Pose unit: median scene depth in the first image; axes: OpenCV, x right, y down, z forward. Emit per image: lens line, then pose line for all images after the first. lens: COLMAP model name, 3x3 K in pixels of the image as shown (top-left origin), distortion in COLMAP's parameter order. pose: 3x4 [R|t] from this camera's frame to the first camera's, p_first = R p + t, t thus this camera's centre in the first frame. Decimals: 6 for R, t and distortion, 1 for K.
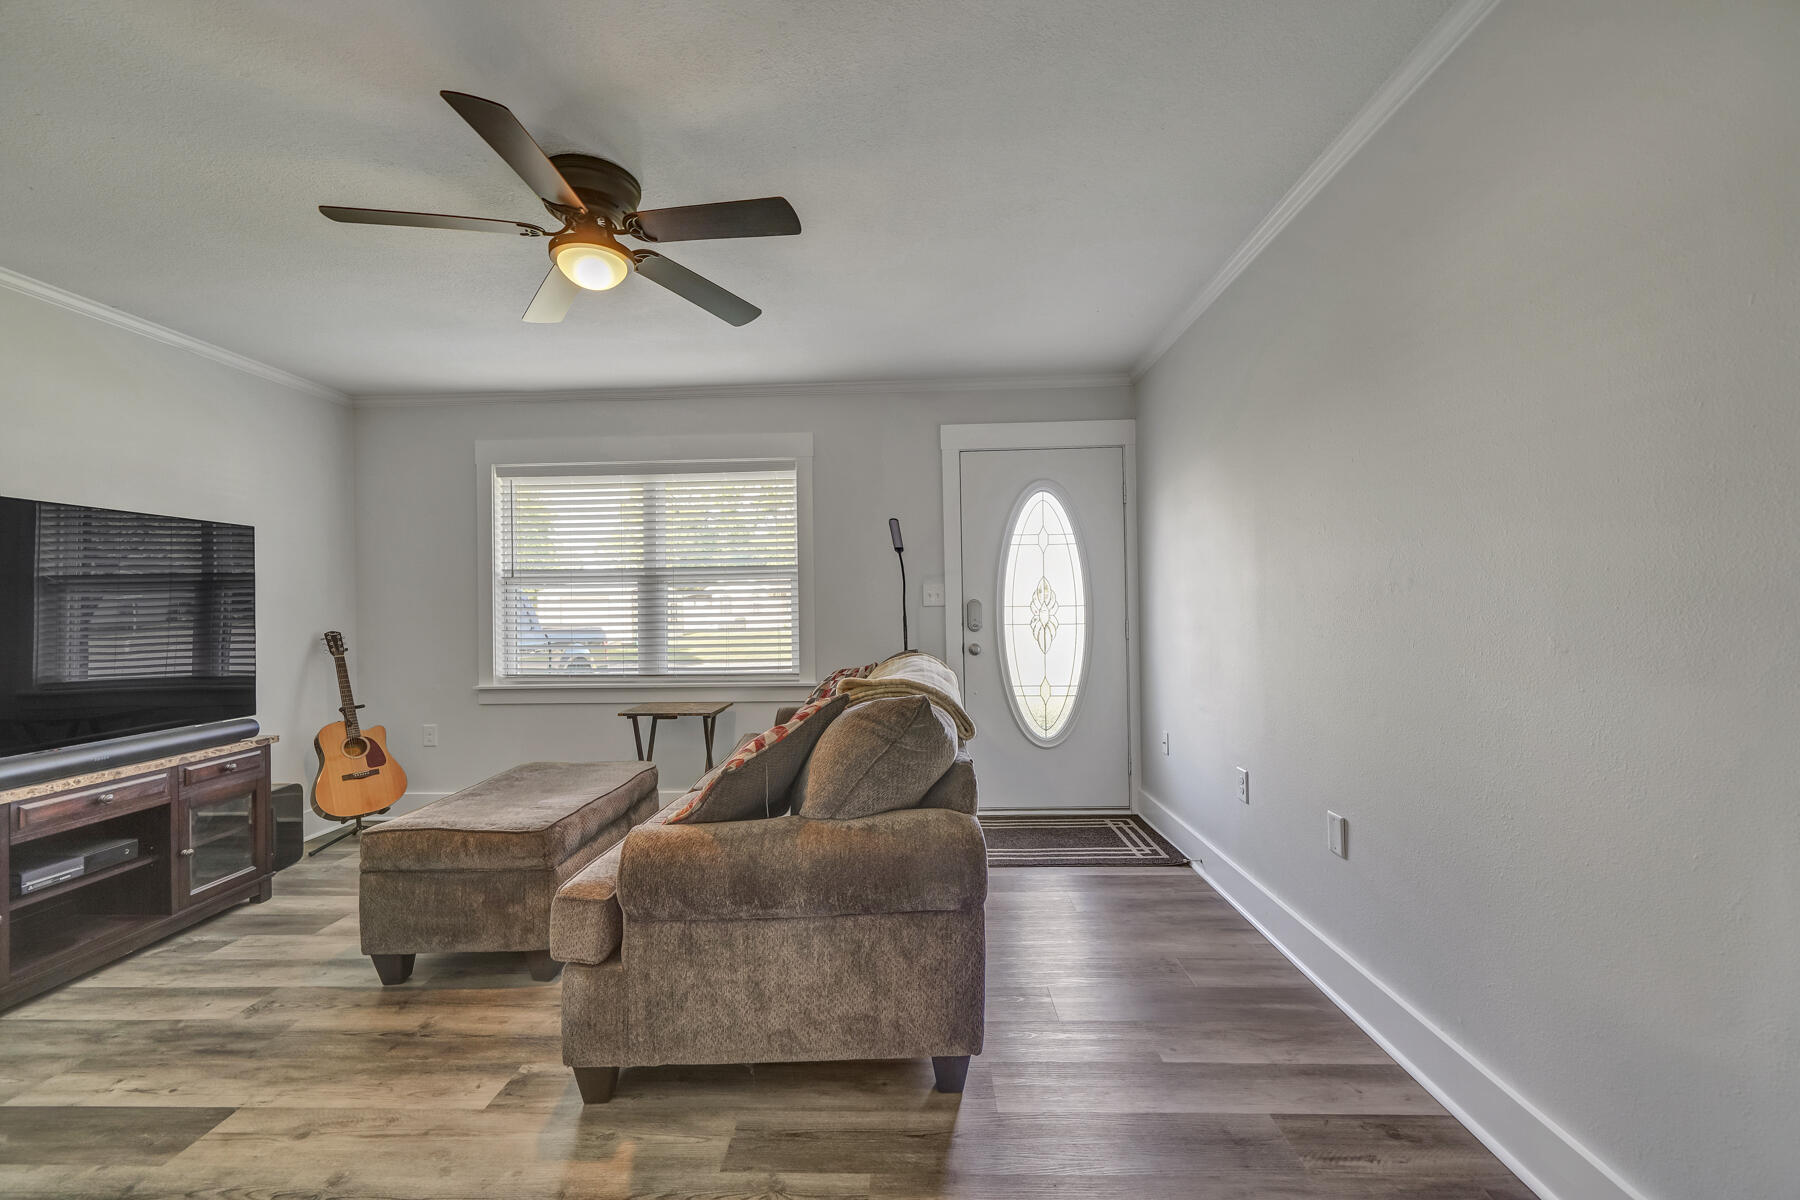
lens RADIAL K [[704.1, 0, 897.3], [0, 704.1, 599.8], [0, 0, 1]] dist [0.000525, 0.000553]
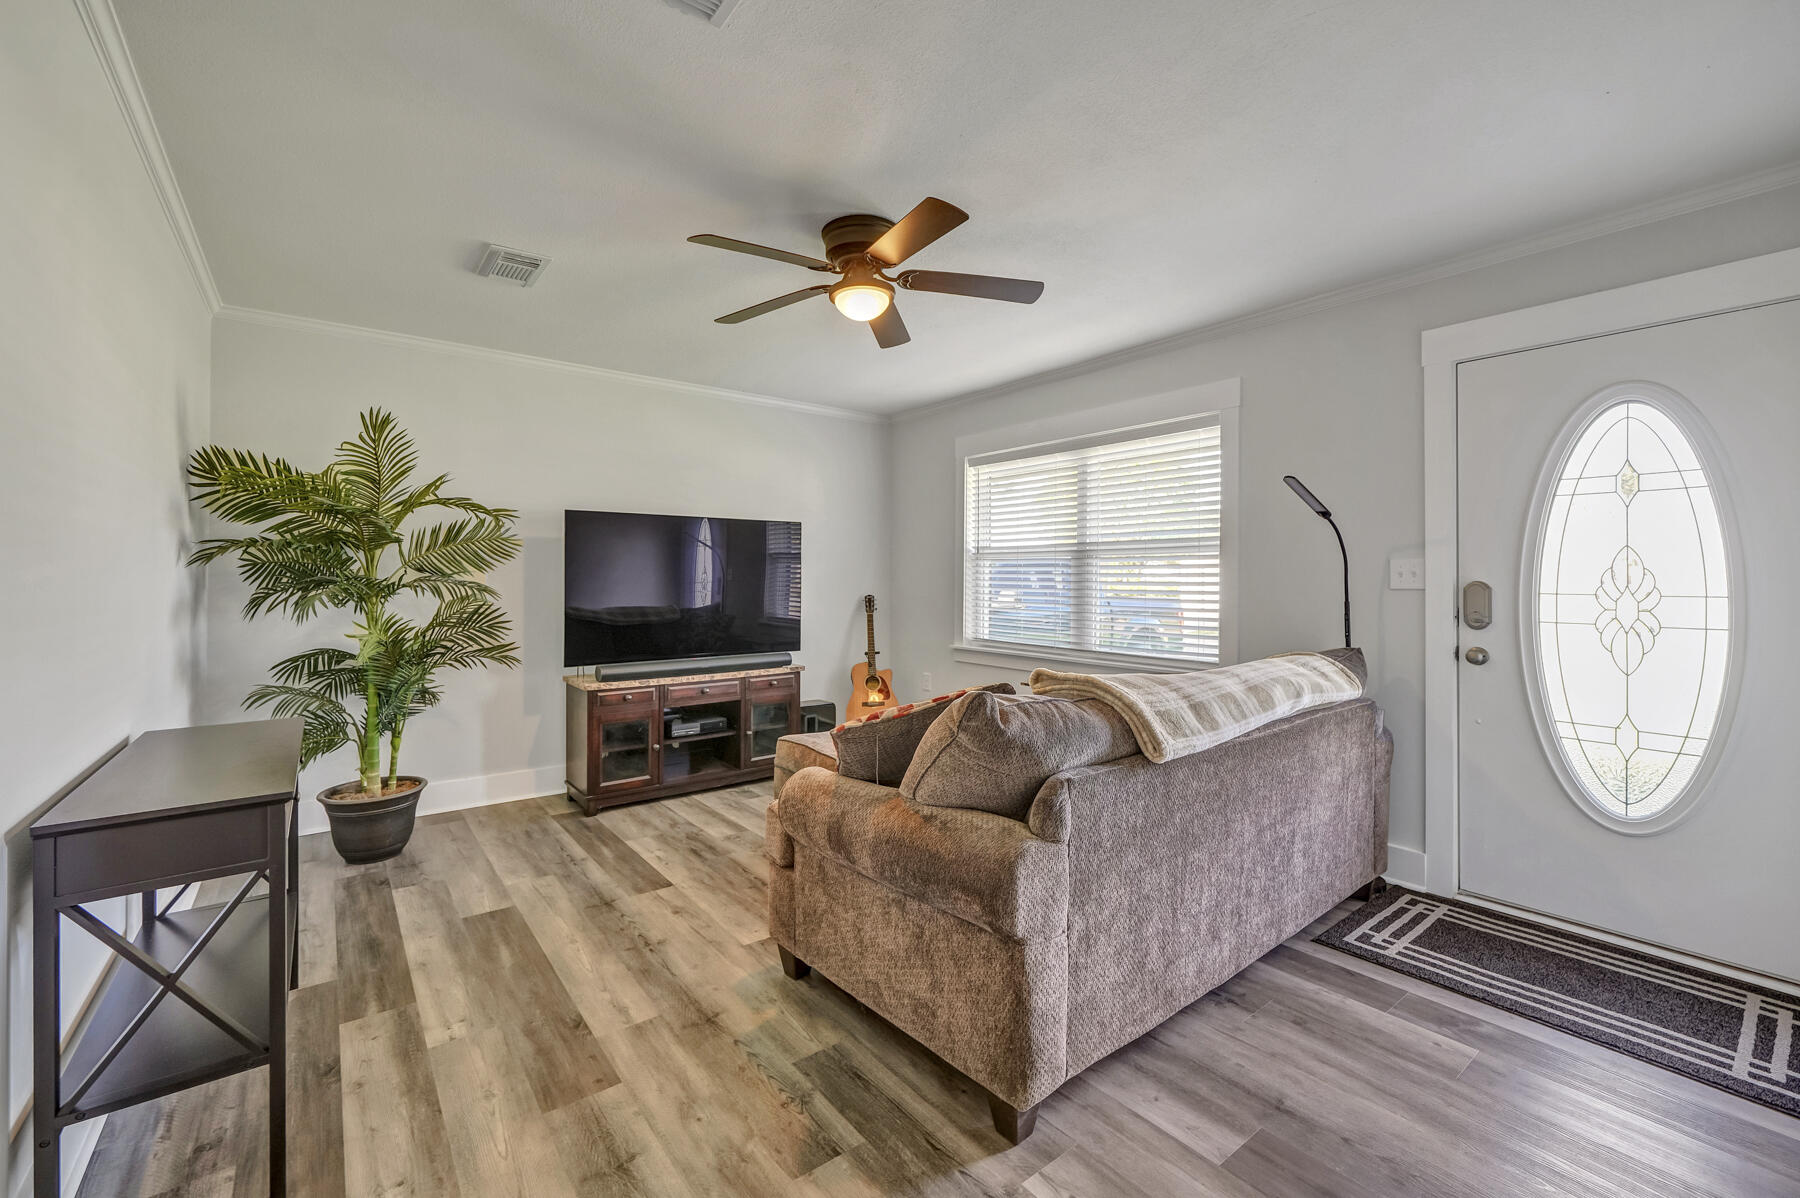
lens RADIAL K [[737.7, 0, 878.7], [0, 737.7, 570.0], [0, 0, 1]] dist [0.002460, 0.000537]
pose [[0.634637, 0.009594, -0.772751, 0.401631], [-0.005959, 0.999954, 0.007521, -0.018476], [0.772787, -0.000168, 0.634665, 0.158978]]
